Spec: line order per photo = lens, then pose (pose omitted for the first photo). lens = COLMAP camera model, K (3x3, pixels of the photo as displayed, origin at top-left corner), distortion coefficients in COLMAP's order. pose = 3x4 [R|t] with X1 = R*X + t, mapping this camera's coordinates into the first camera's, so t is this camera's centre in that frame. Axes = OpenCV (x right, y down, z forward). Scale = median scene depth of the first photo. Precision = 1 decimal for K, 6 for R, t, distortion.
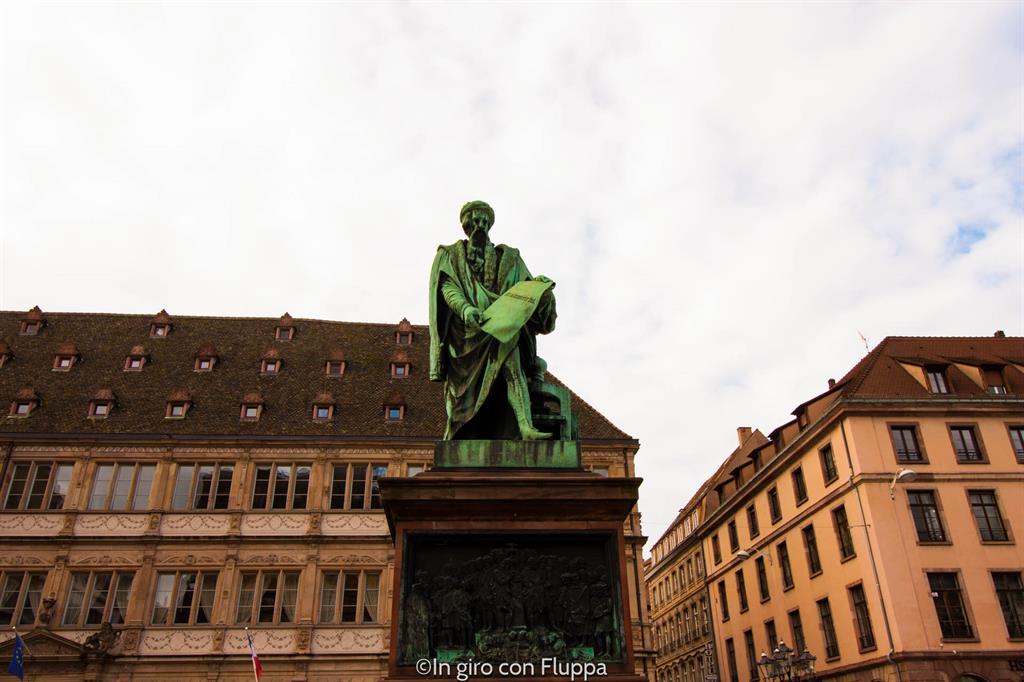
lens RADIAL K [[806.8, 0, 512.0], [0, 806.8, 341.0], [0, 0, 1]] dist [0.011536, 0.000315]
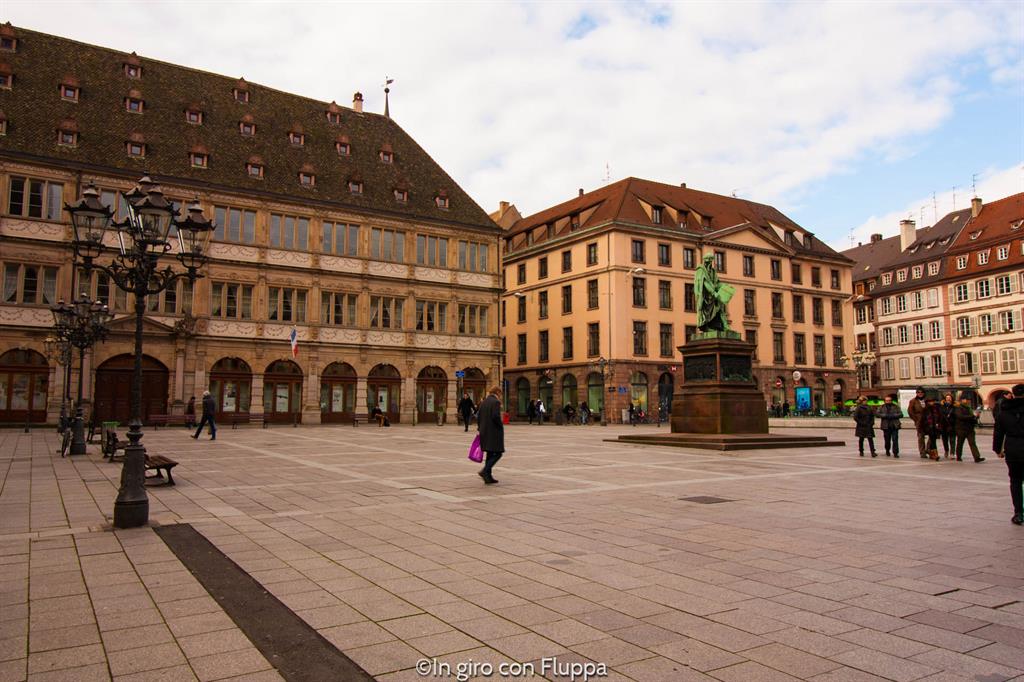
lens RADIAL K [[741.1, 0, 512.0], [0, 741.1, 341.0], [0, 0, 1]] dist [0.006181, 0.005145]
pose [[0.885698, 0.065109, 0.459674, -0.522308], [-0.231078, 0.920583, 0.314848, -0.148831], [-0.402669, -0.385080, 0.830404, -0.336100]]
